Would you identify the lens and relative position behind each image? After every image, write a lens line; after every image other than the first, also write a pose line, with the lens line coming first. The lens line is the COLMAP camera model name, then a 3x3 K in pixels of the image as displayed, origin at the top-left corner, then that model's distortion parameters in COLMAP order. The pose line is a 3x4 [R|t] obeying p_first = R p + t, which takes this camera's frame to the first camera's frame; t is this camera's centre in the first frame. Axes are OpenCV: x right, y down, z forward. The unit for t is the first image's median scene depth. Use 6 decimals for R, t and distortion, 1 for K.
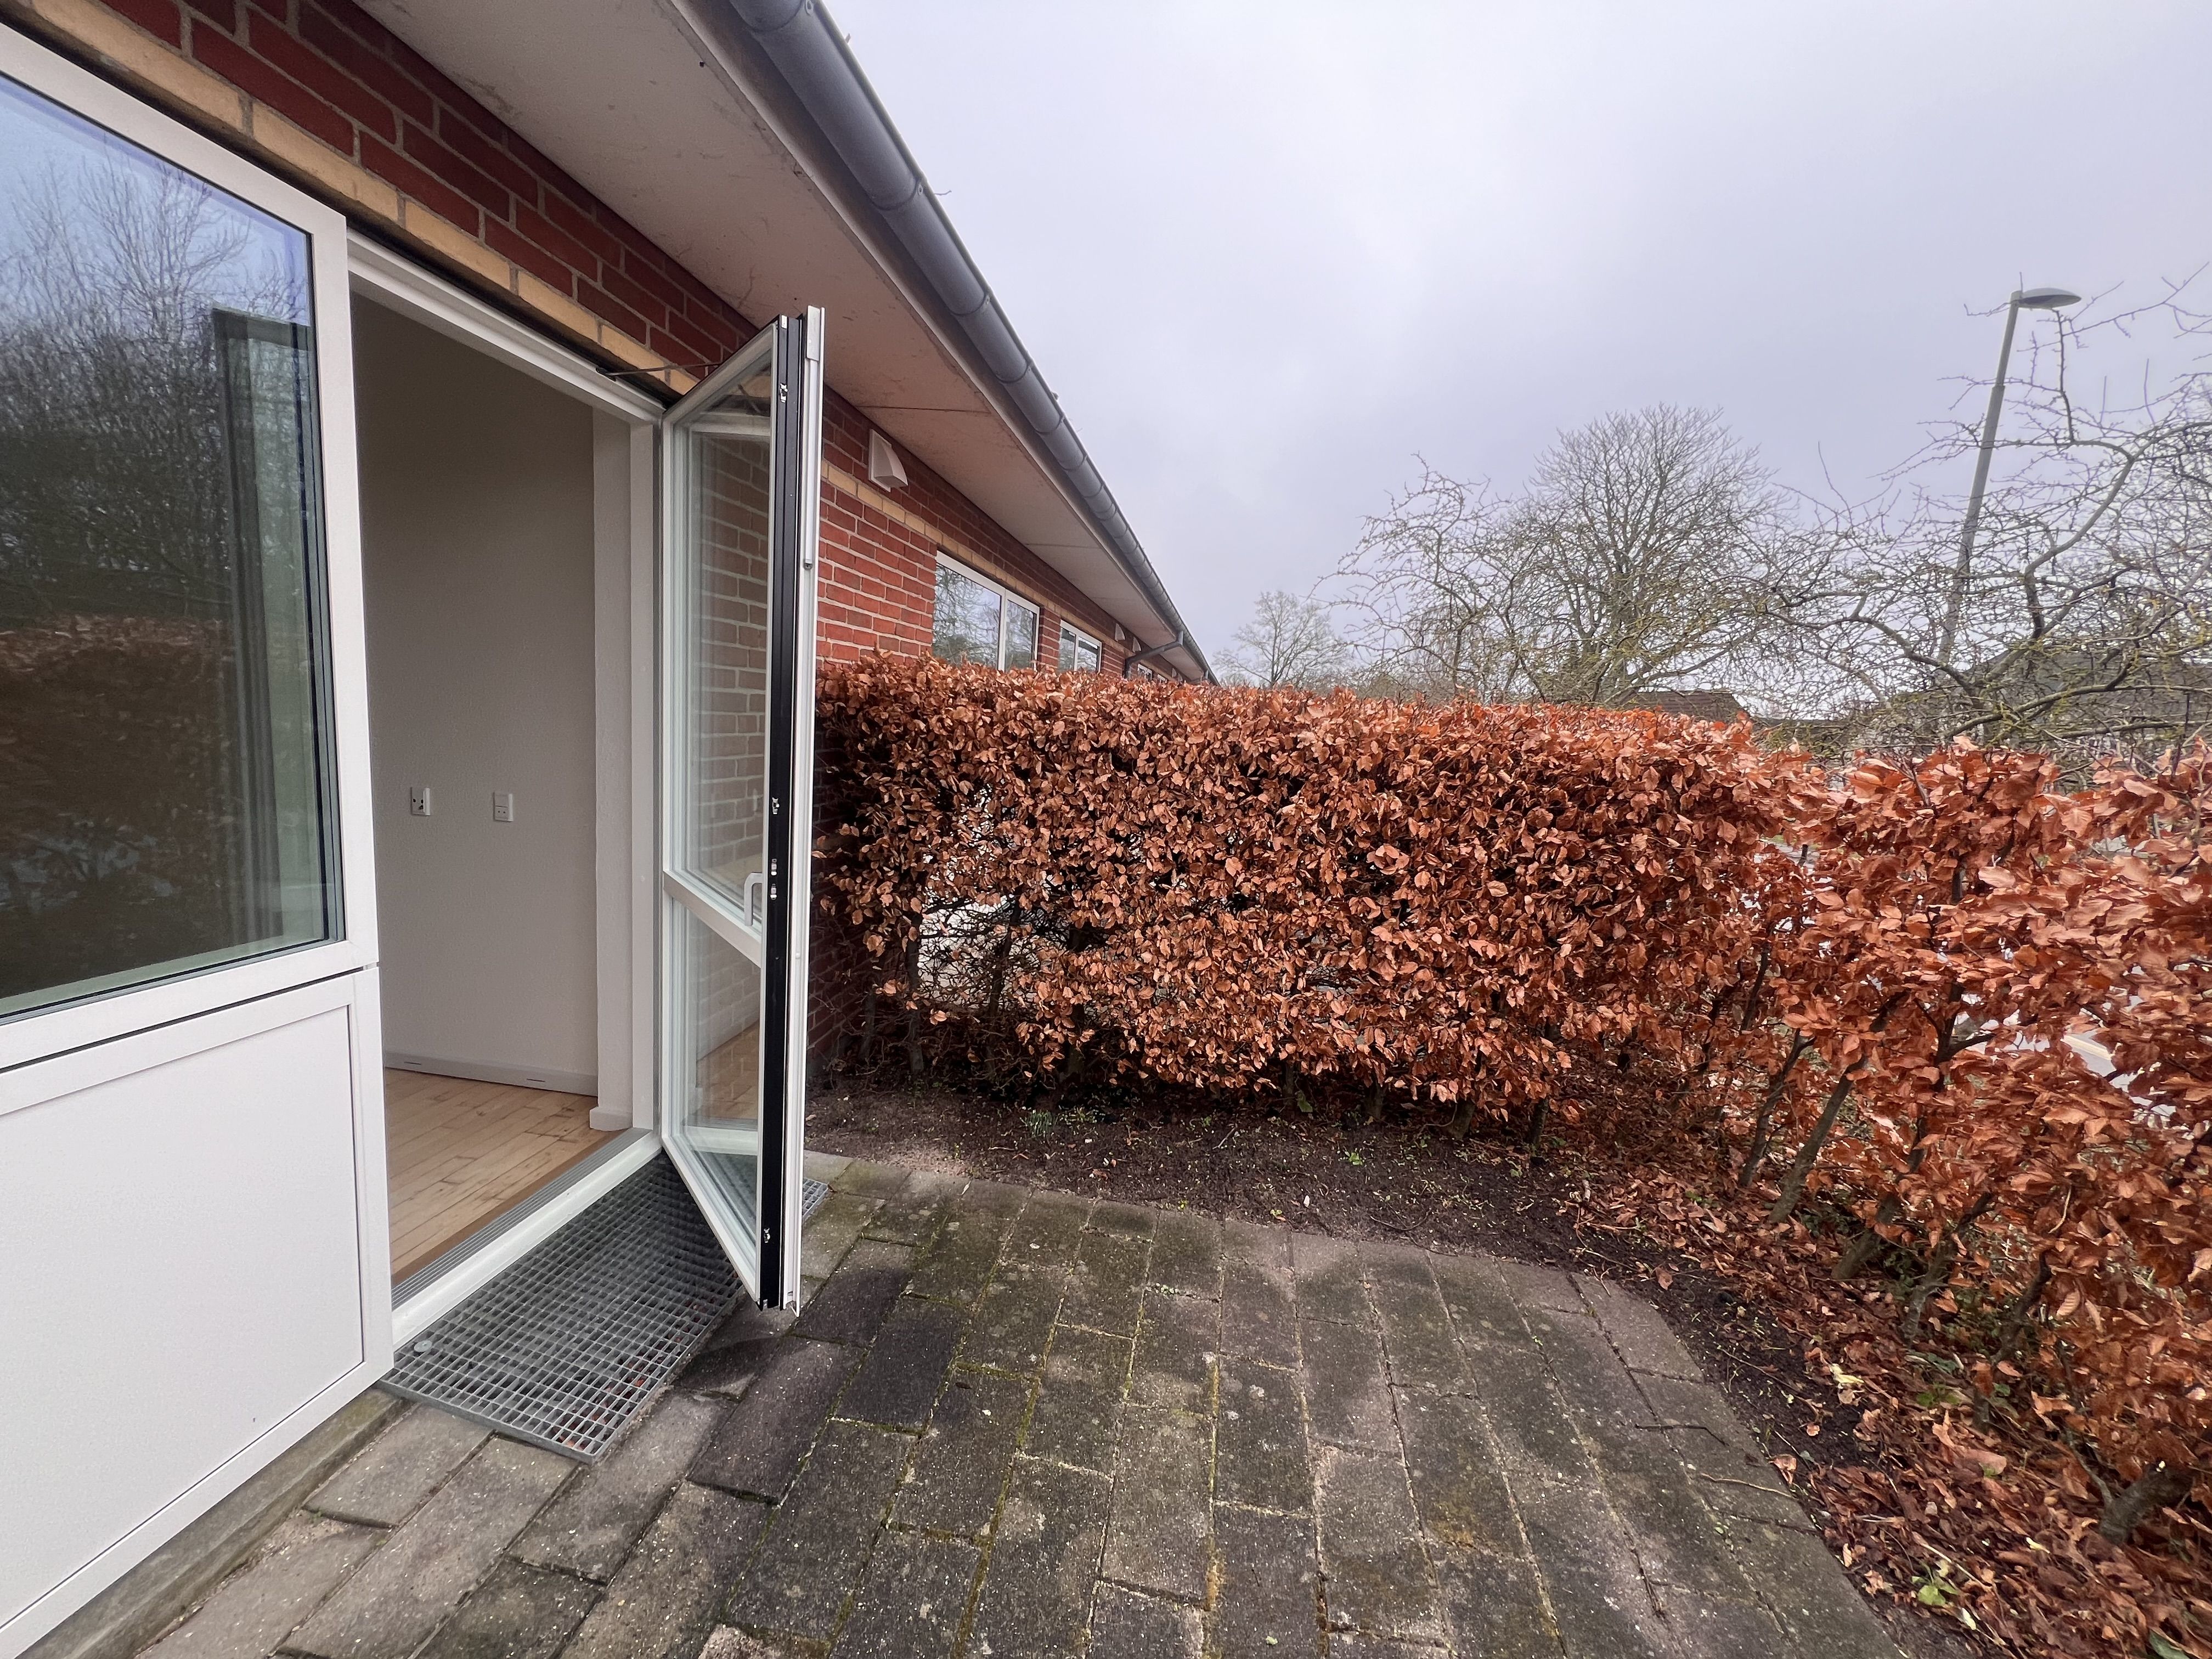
lens RADIAL K [[884.8, 0, 1106.0], [0, 884.8, 829.5], [0, 0, 1]] dist [-0.000615, -0.000093]
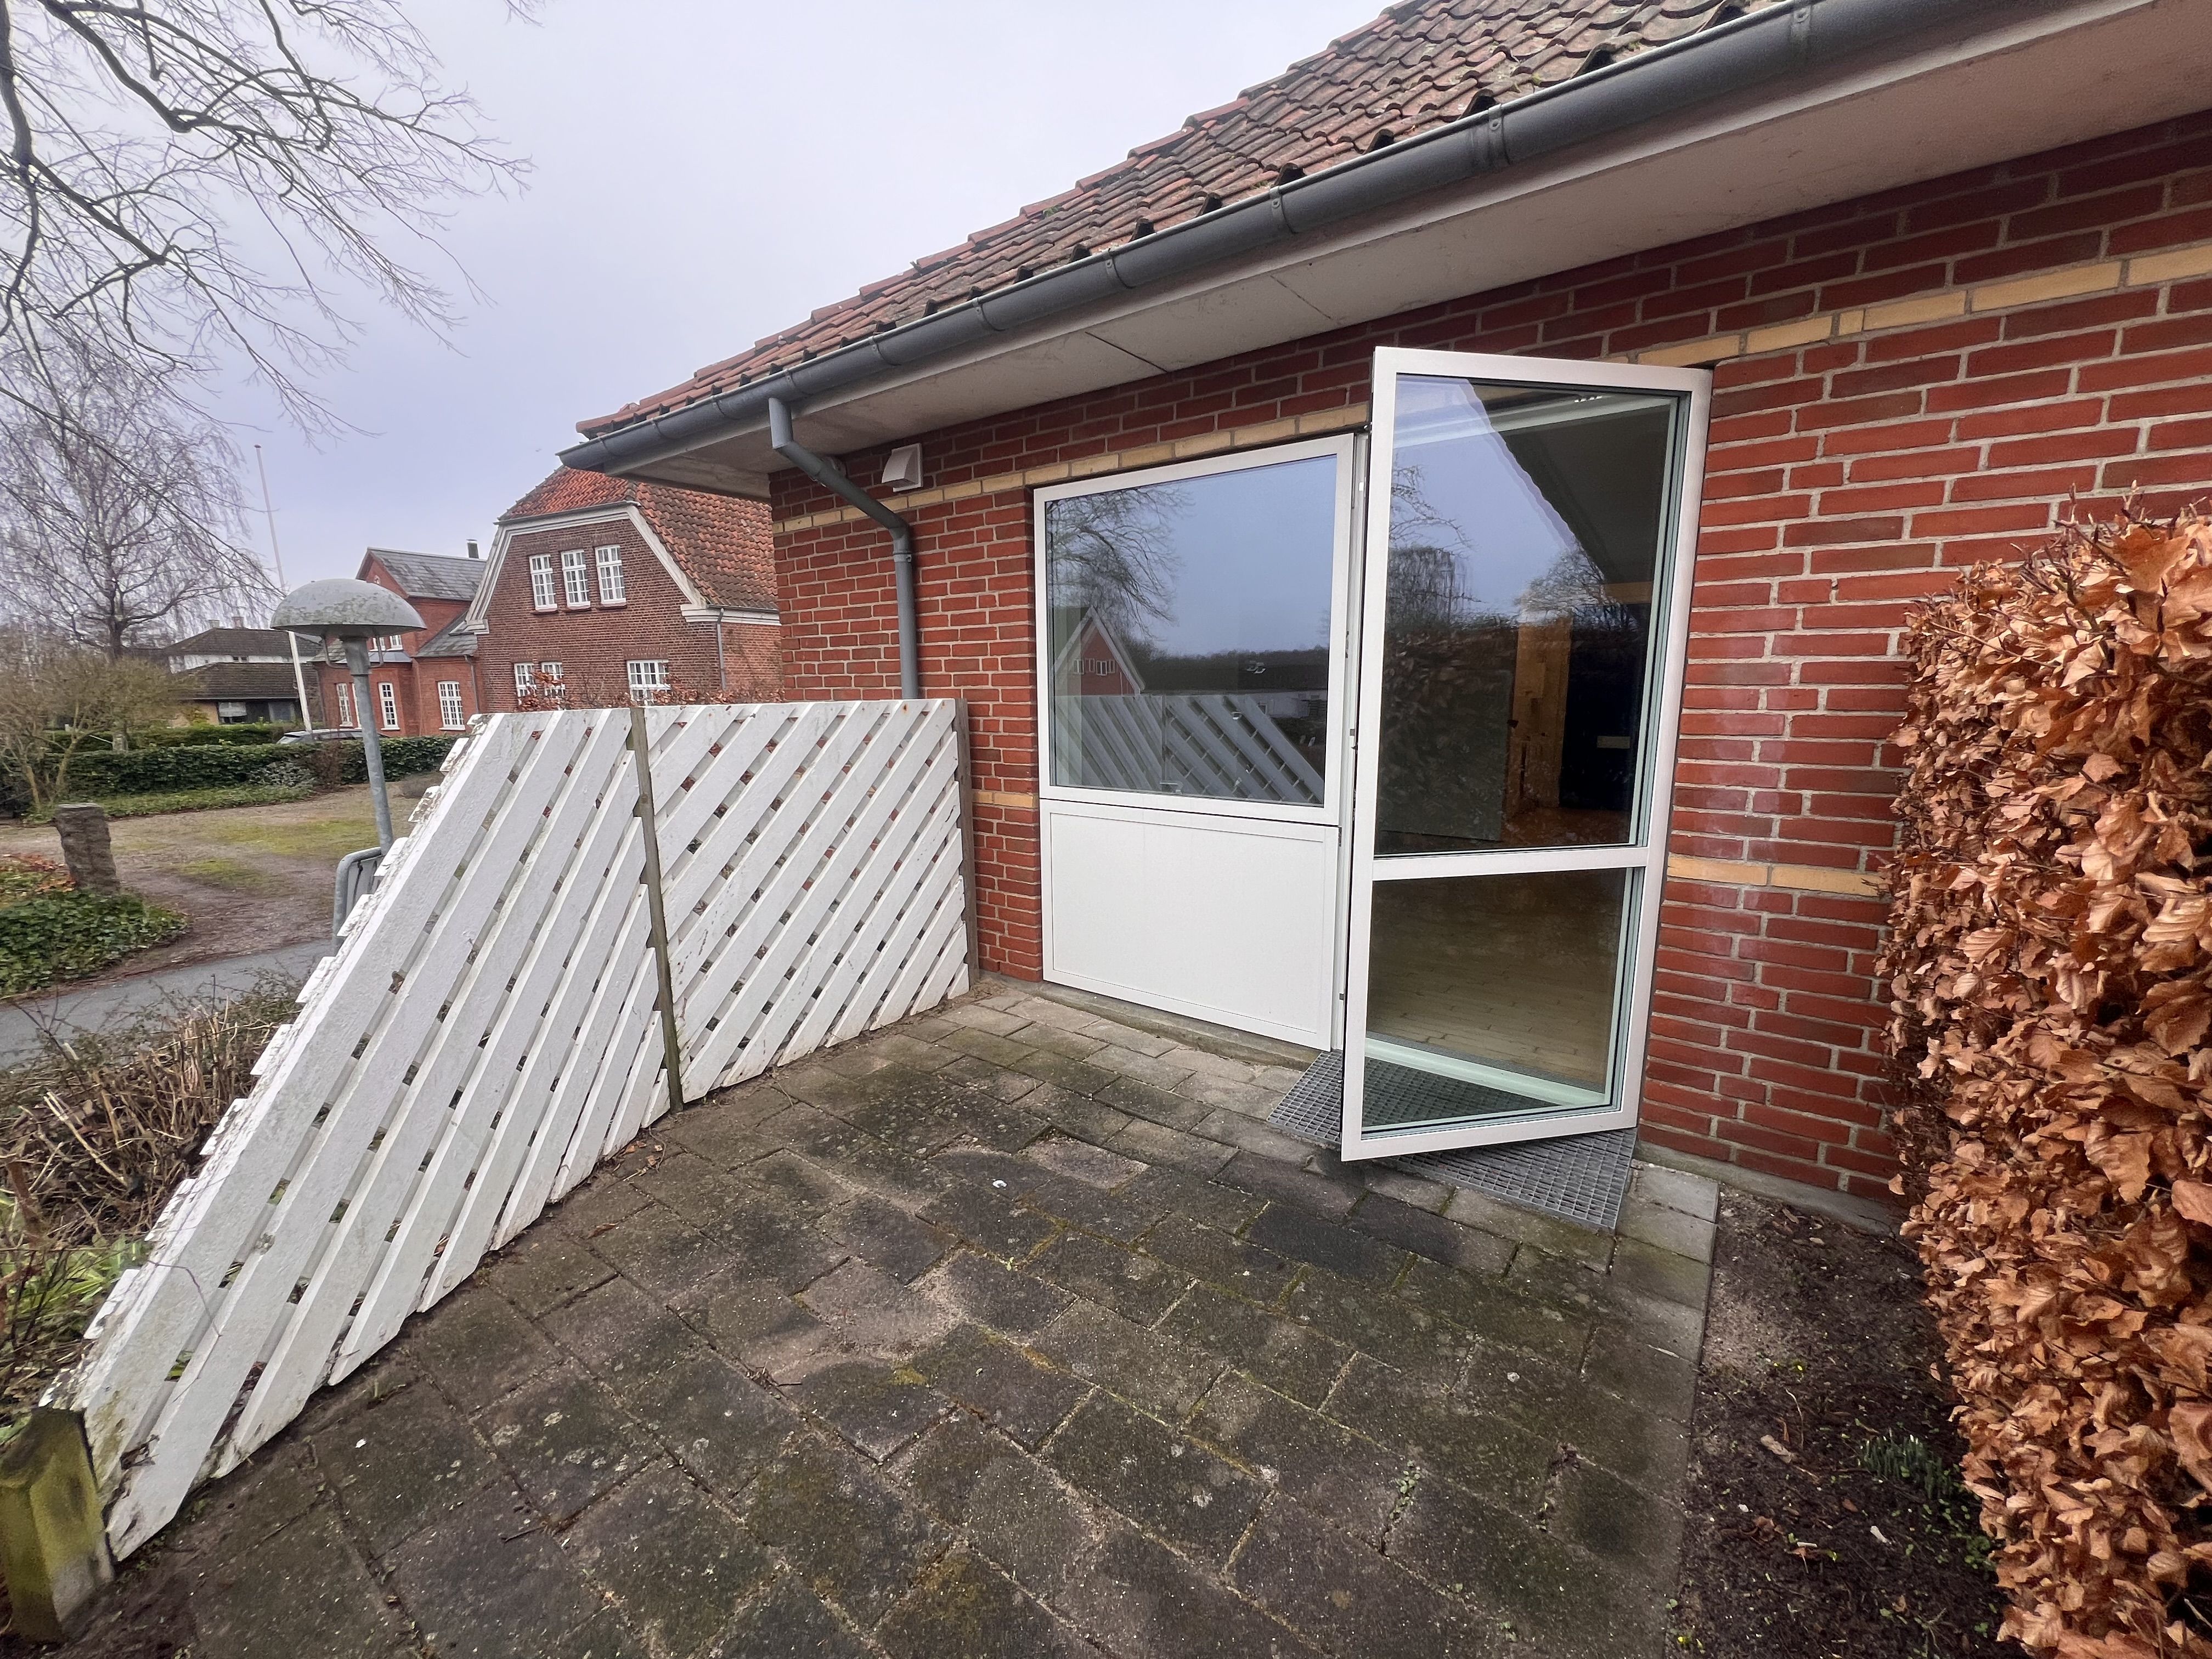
lens RADIAL K [[884.8, 0, 1106.0], [0, 884.8, 829.5], [0, 0, 1]] dist [-0.000615, -0.000093]
pose [[-0.469232, 0.075832, -0.879813, 0.887295], [-0.146980, 0.975702, 0.162485, -0.060133], [0.870757, 0.205558, -0.446685, 1.196375]]
